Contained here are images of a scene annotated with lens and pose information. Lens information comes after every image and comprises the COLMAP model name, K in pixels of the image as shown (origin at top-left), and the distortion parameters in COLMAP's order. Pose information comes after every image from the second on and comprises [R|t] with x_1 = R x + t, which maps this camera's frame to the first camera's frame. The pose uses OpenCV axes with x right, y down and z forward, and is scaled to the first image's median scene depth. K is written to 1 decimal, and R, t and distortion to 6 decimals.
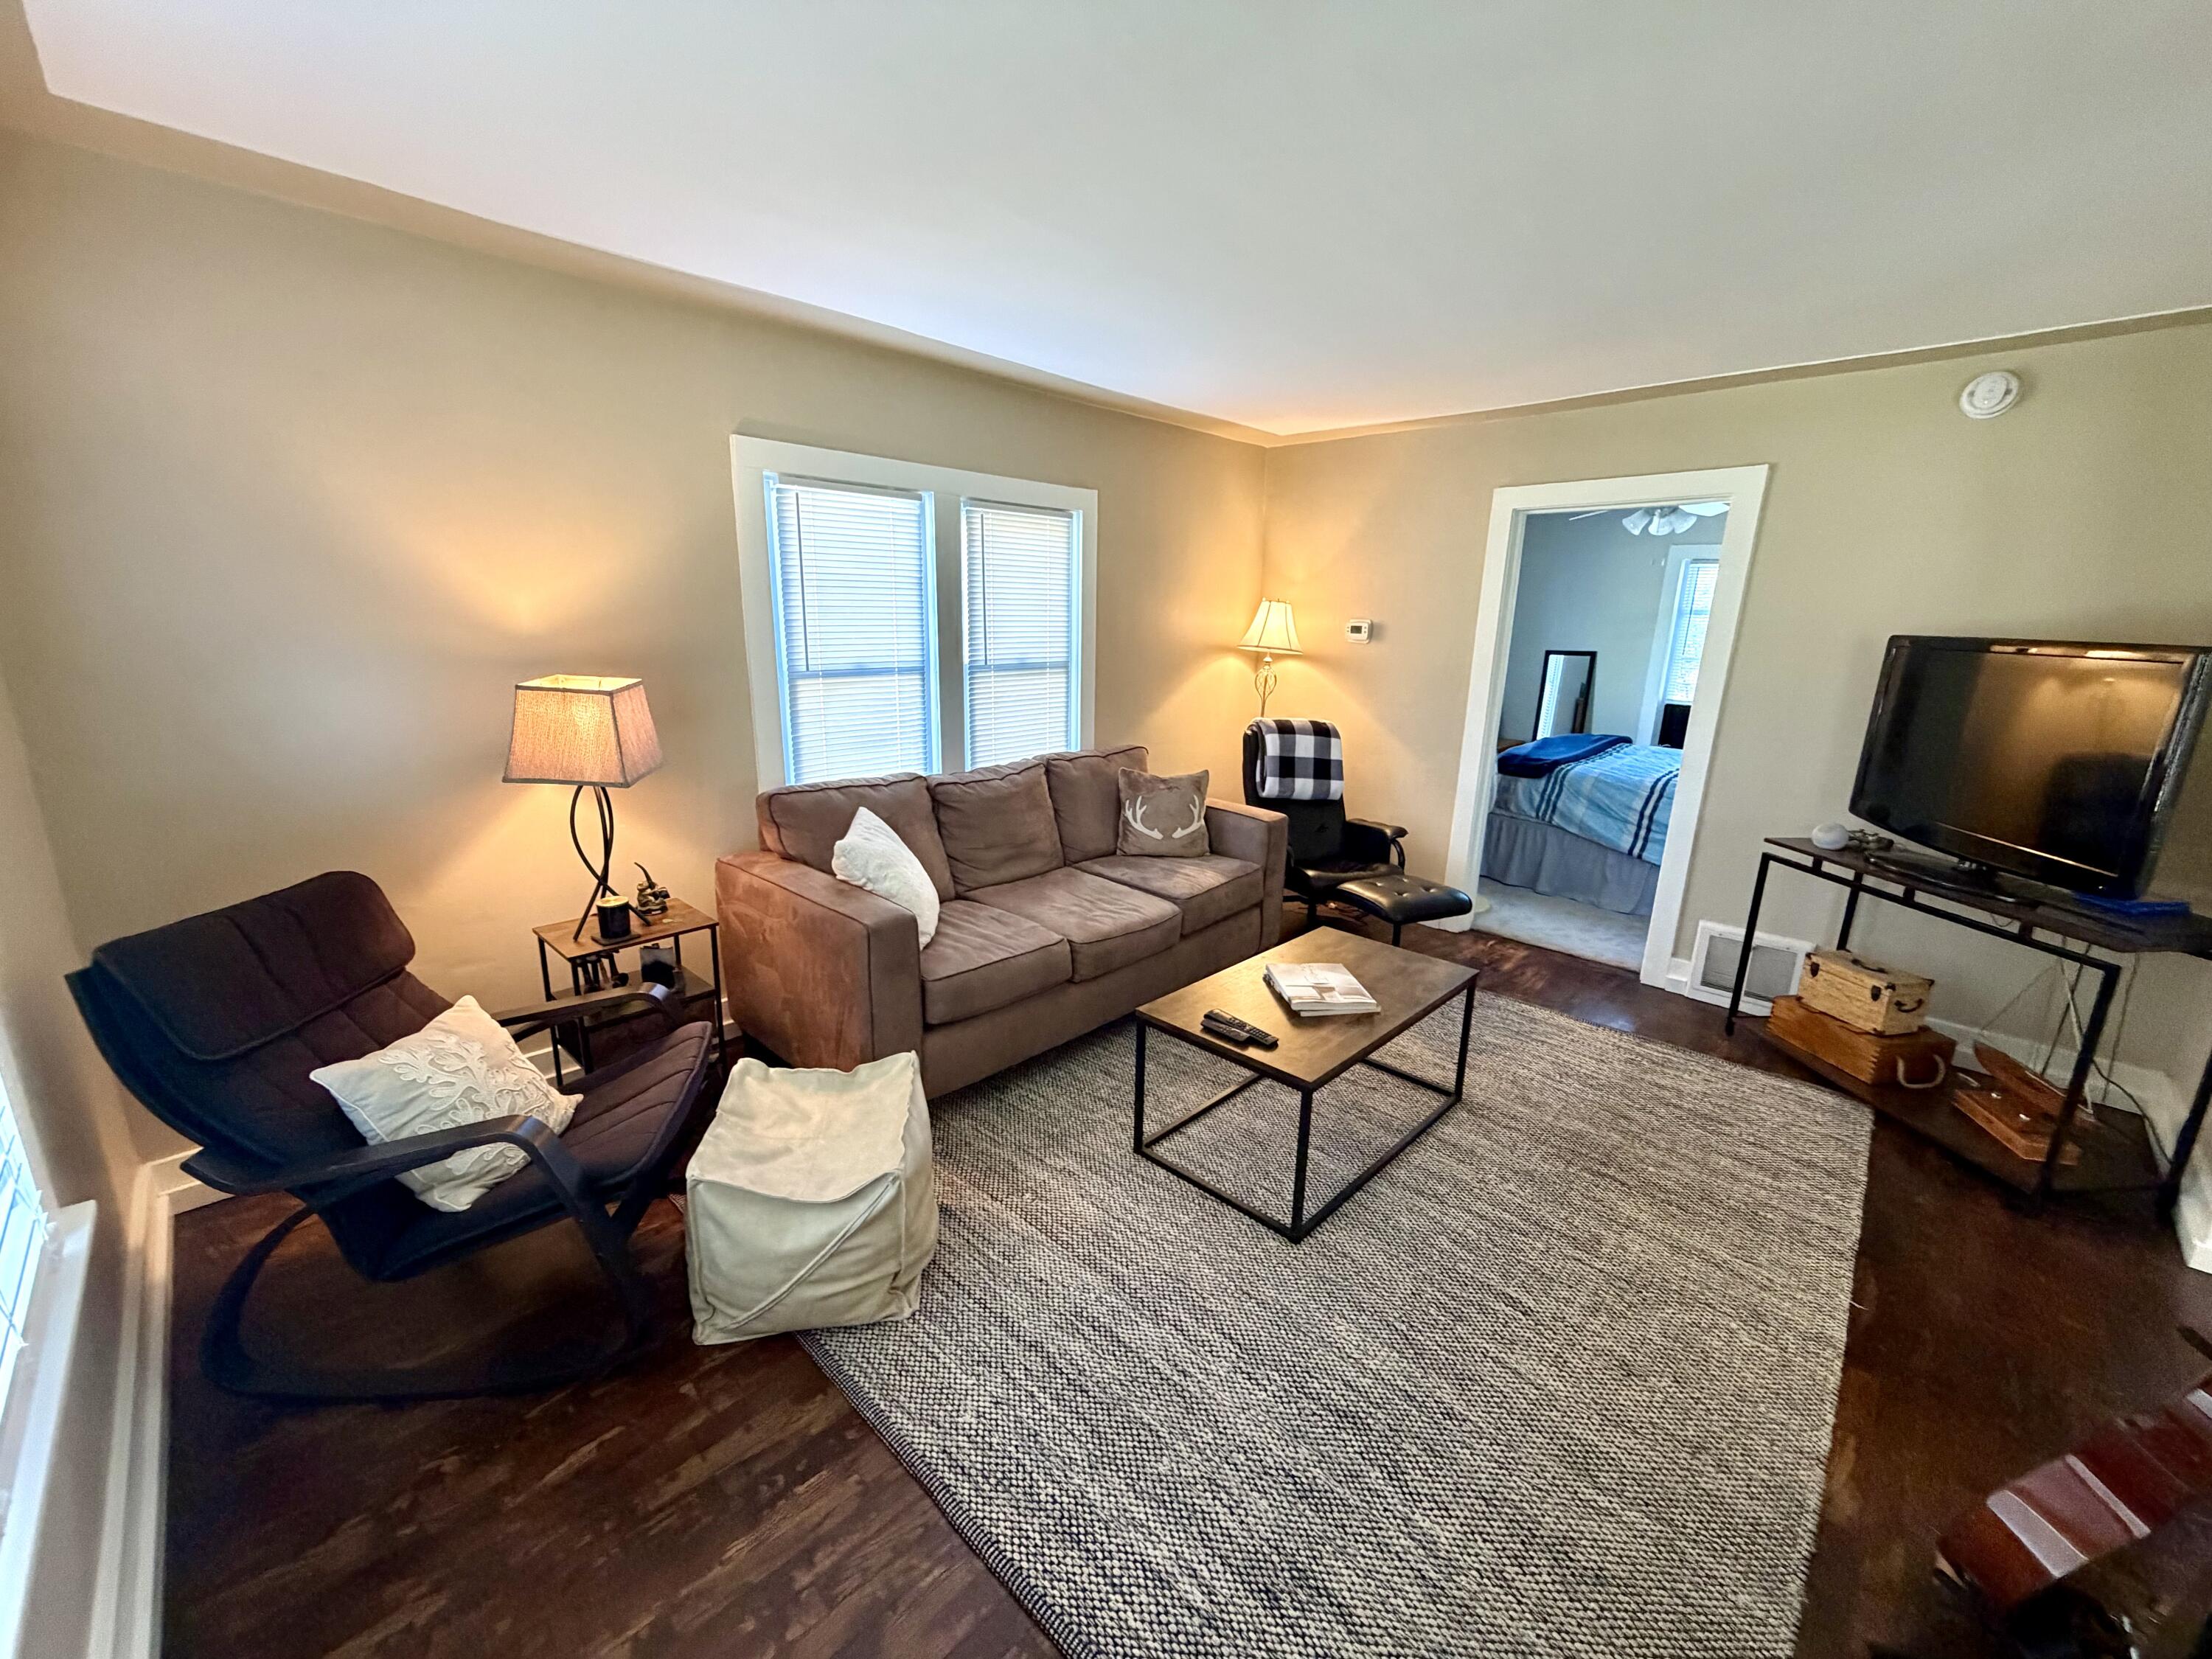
lens RADIAL K [[878.9, 0, 1106.0], [0, 878.9, 829.5], [0, 0, 1]] dist [-0.001701, -0.000257]
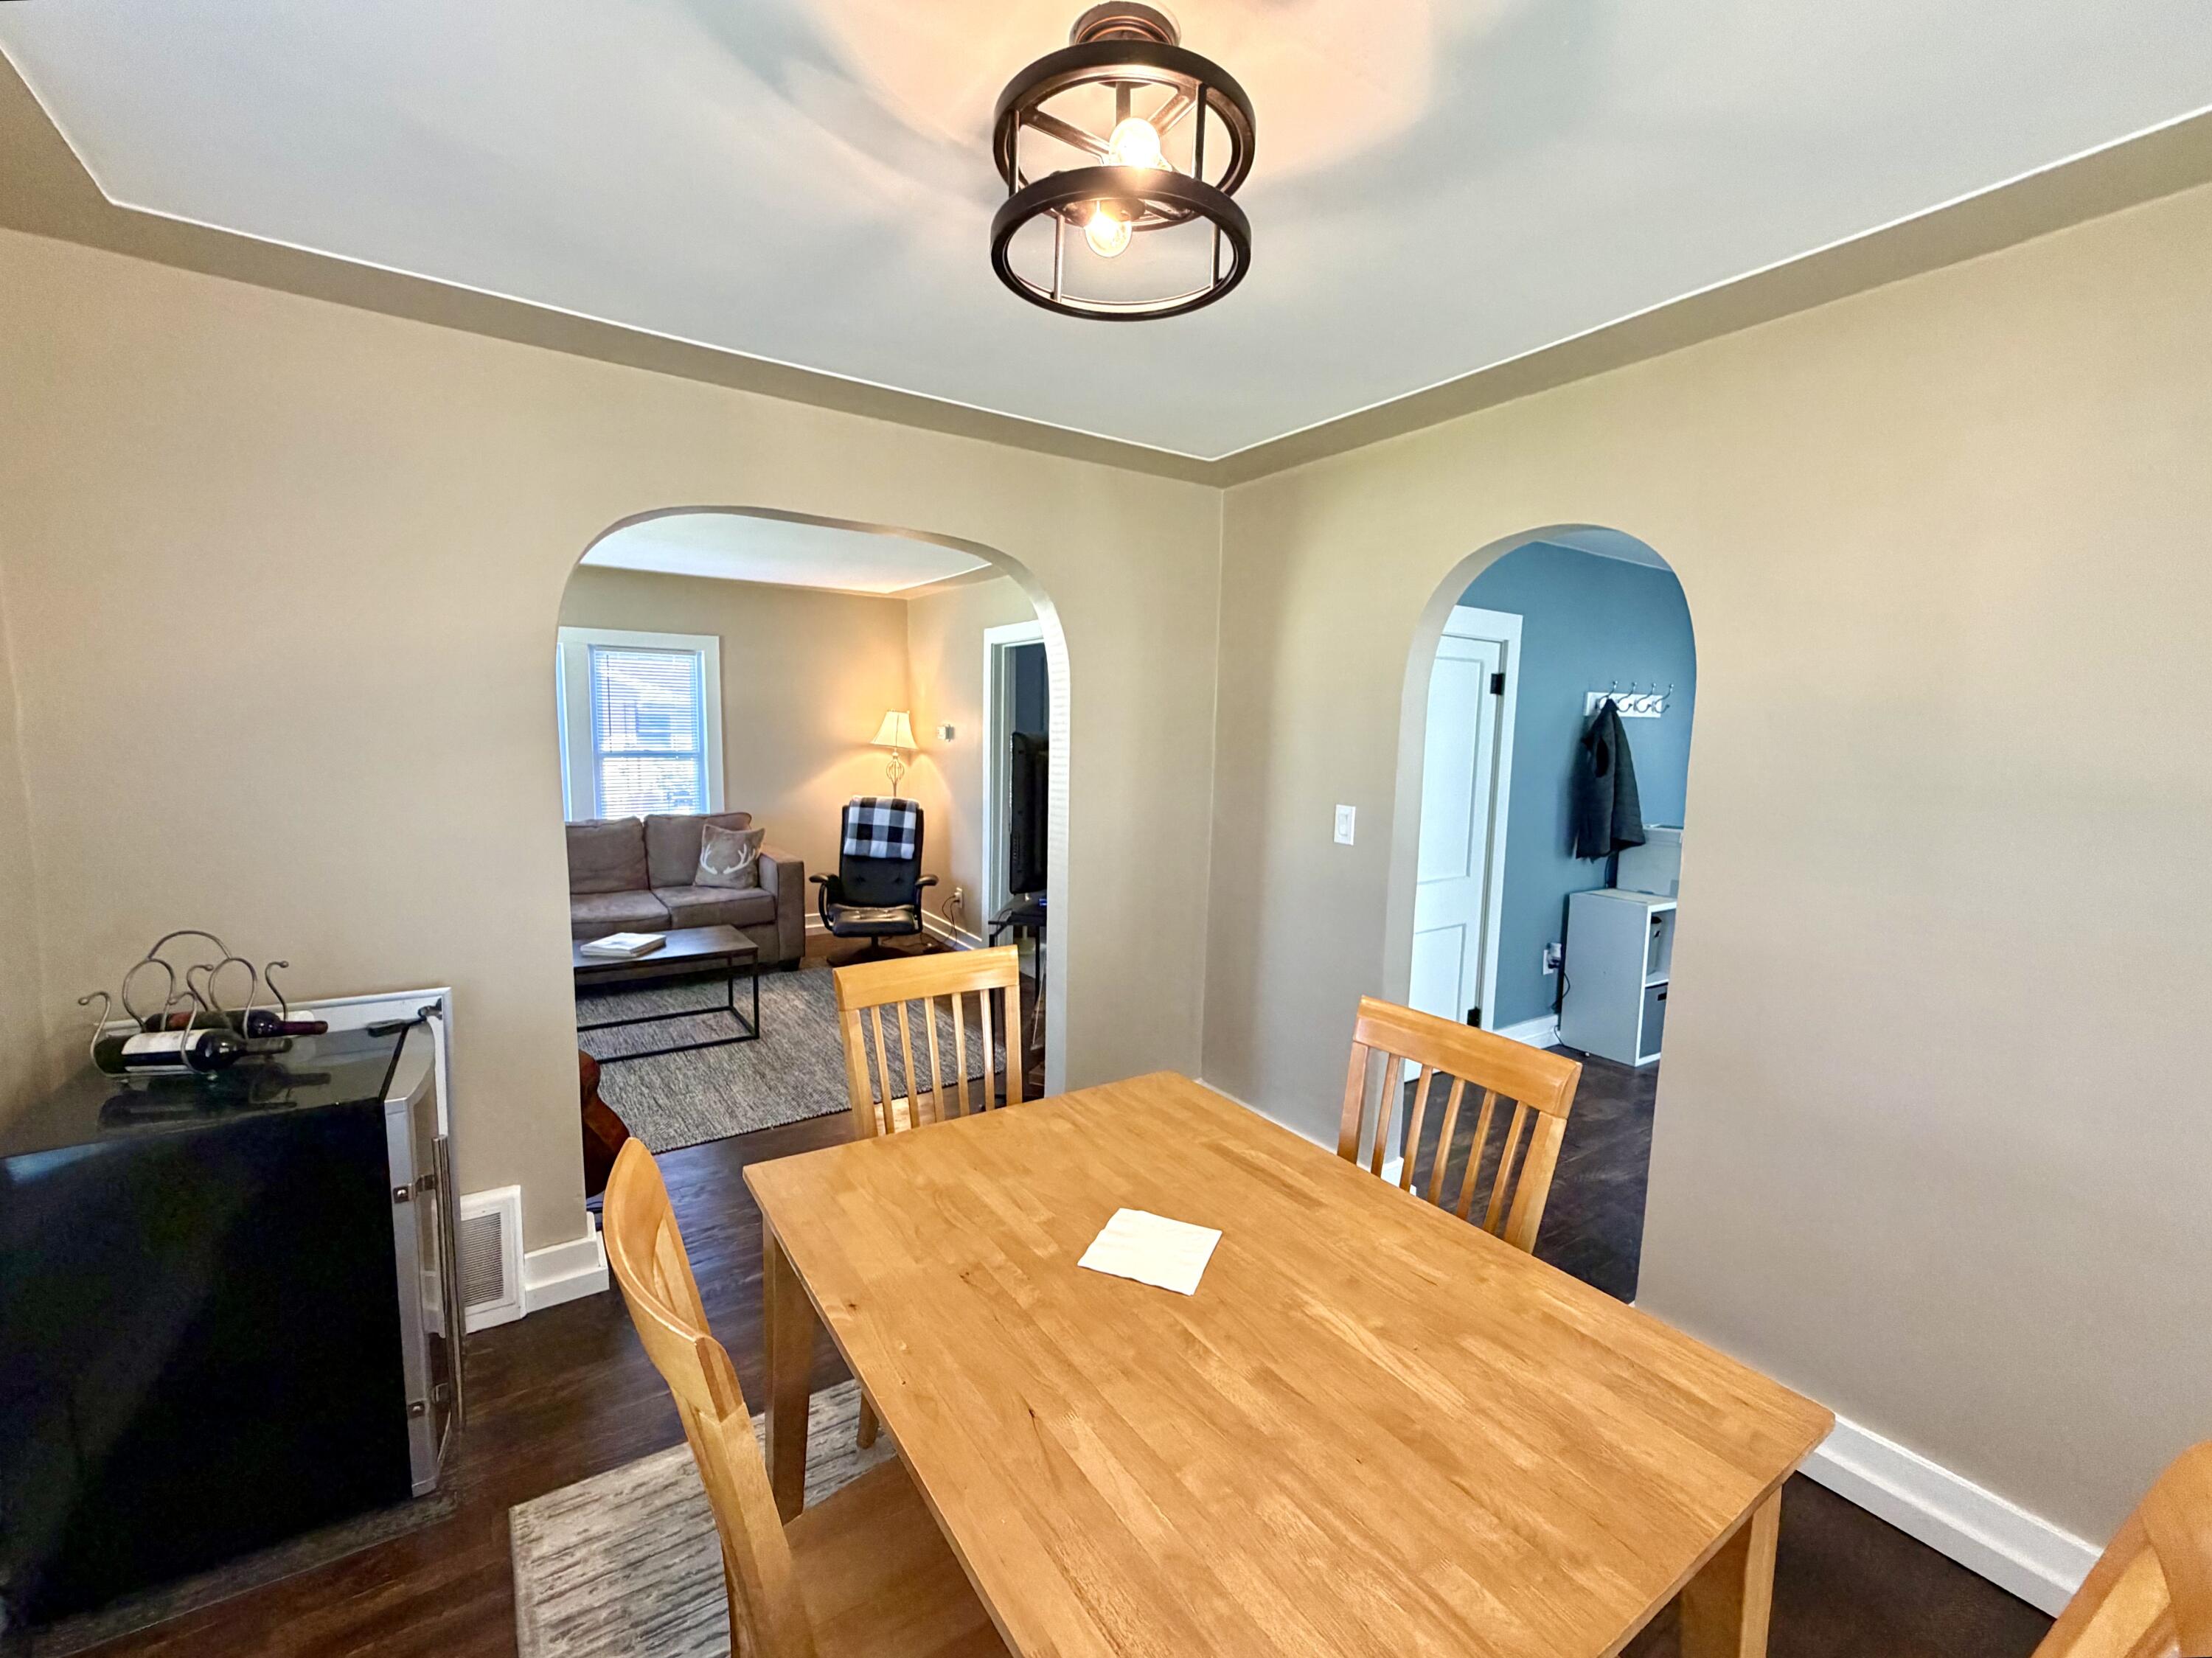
lens RADIAL K [[904.0, 0, 1106.0], [0, 904.0, 829.0], [0, 0, 1]] dist [-0.000331, -0.000065]
pose [[0.983733, 0.023945, -0.178035, 0.812931], [-0.046407, 0.991309, -0.123097, 0.076775], [0.173540, 0.129356, 0.976294, -0.281038]]
